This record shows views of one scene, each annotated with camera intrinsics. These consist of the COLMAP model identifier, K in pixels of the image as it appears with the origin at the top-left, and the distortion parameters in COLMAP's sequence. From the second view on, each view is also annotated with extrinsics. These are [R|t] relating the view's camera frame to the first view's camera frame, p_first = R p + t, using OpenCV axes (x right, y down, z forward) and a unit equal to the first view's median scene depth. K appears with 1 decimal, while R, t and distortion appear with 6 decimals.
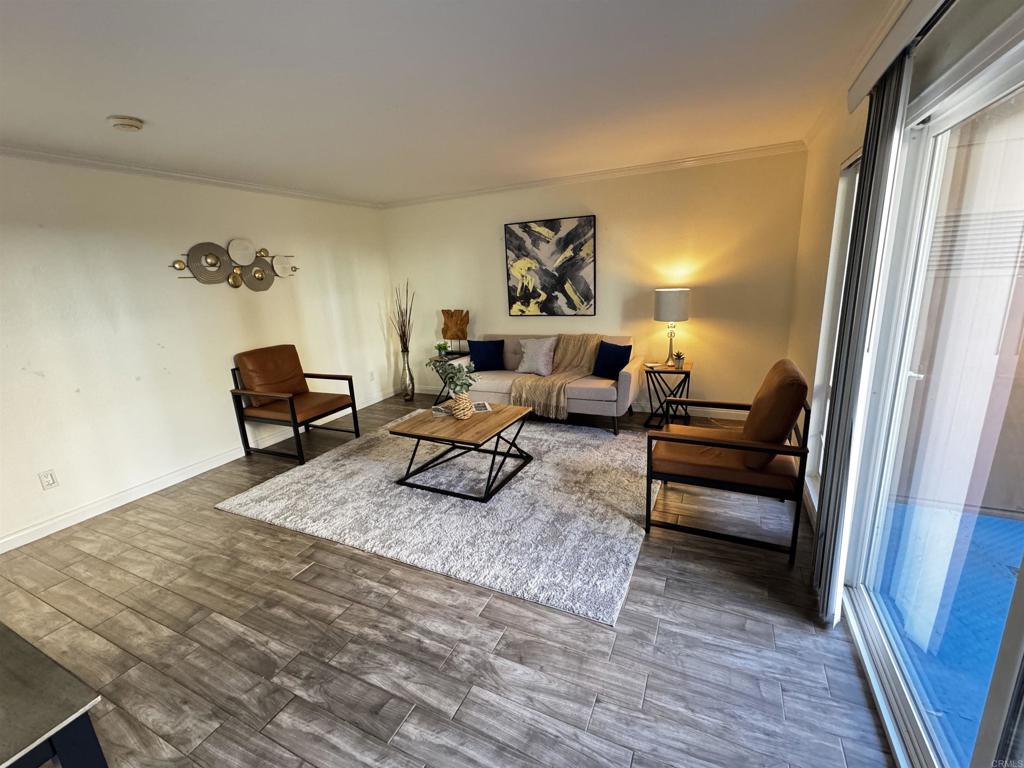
lens RADIAL K [[440.8, 0, 512.9], [0, 440.8, 384.4], [0, 0, 1]] dist [0.000259, 0.000965]
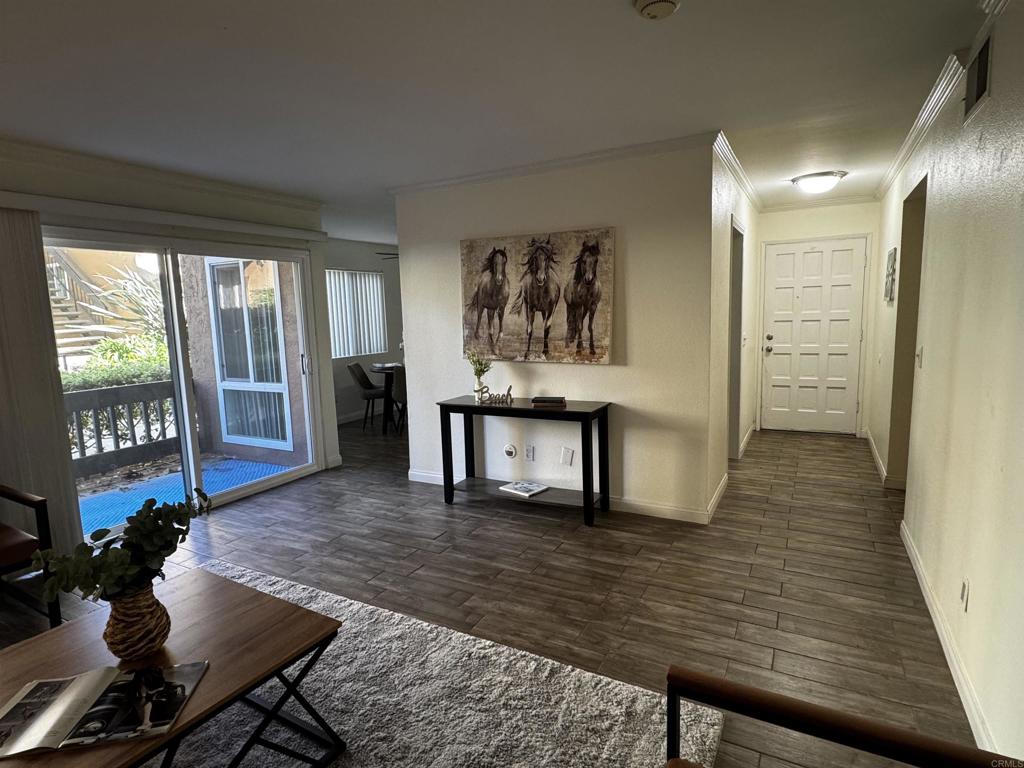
lens RADIAL K [[557.4, 0, 509.2], [0, 557.4, 385.2], [0, 0, 1]] dist [0.007991, 0.000395]
pose [[-0.994422, 0.078510, 0.070435, -0.354681], [0.099175, 0.923314, 0.371020, -0.212130], [-0.035905, 0.375935, -0.925950, 0.993133]]
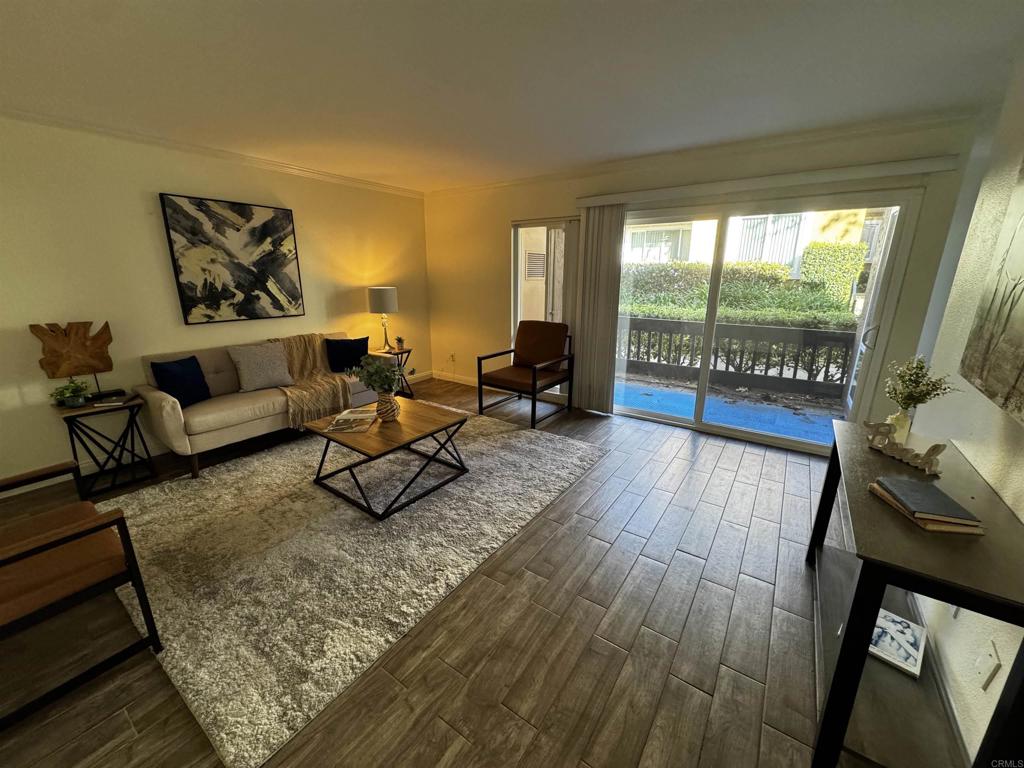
lens RADIAL K [[405.8, 0, 510.4], [0, 405.8, 383.1], [0, 0, 1]] dist [0.000222, 0.000227]
pose [[0.163318, -0.208895, 0.964204, -0.636020], [0.233350, 0.957774, 0.167976, -0.058121], [-0.958580, 0.197564, 0.205168, 0.418581]]
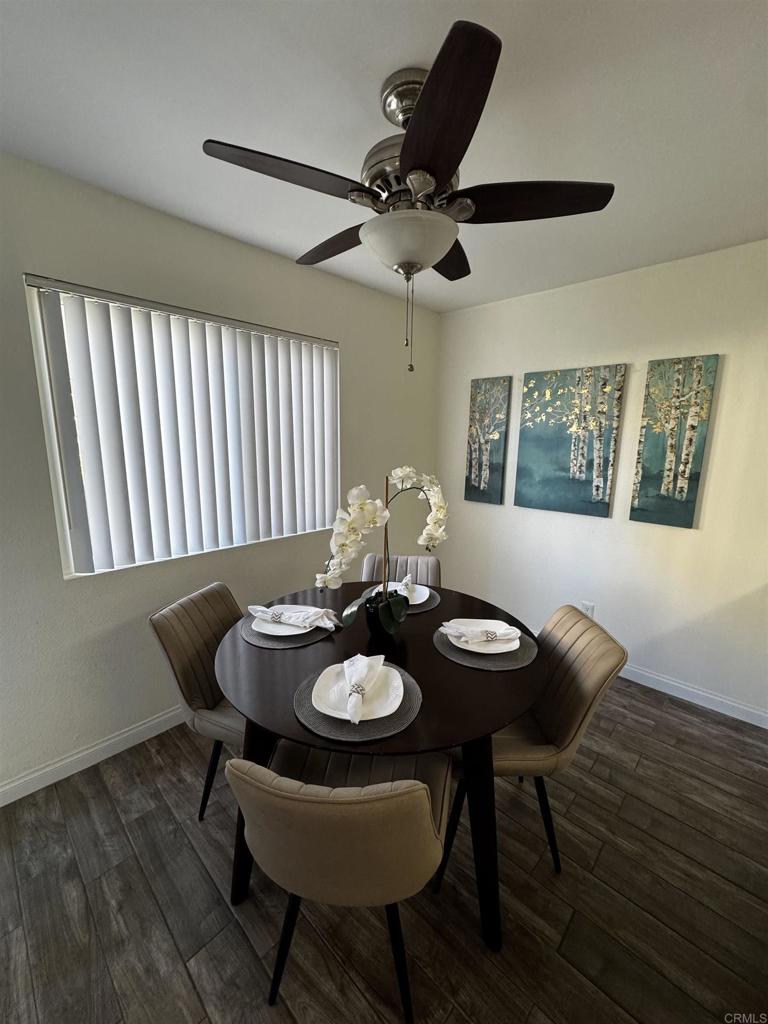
lens RADIAL K [[405.8, 0, 384.0], [0, 405.8, 510.7], [0, 0, 1]] dist [0.000222, 0.000227]
pose [[-0.949412, -0.013816, 0.313730, -0.099107], [0.117262, 0.911173, 0.394986, 0.066435], [-0.291320, 0.411793, -0.863458, -0.207476]]
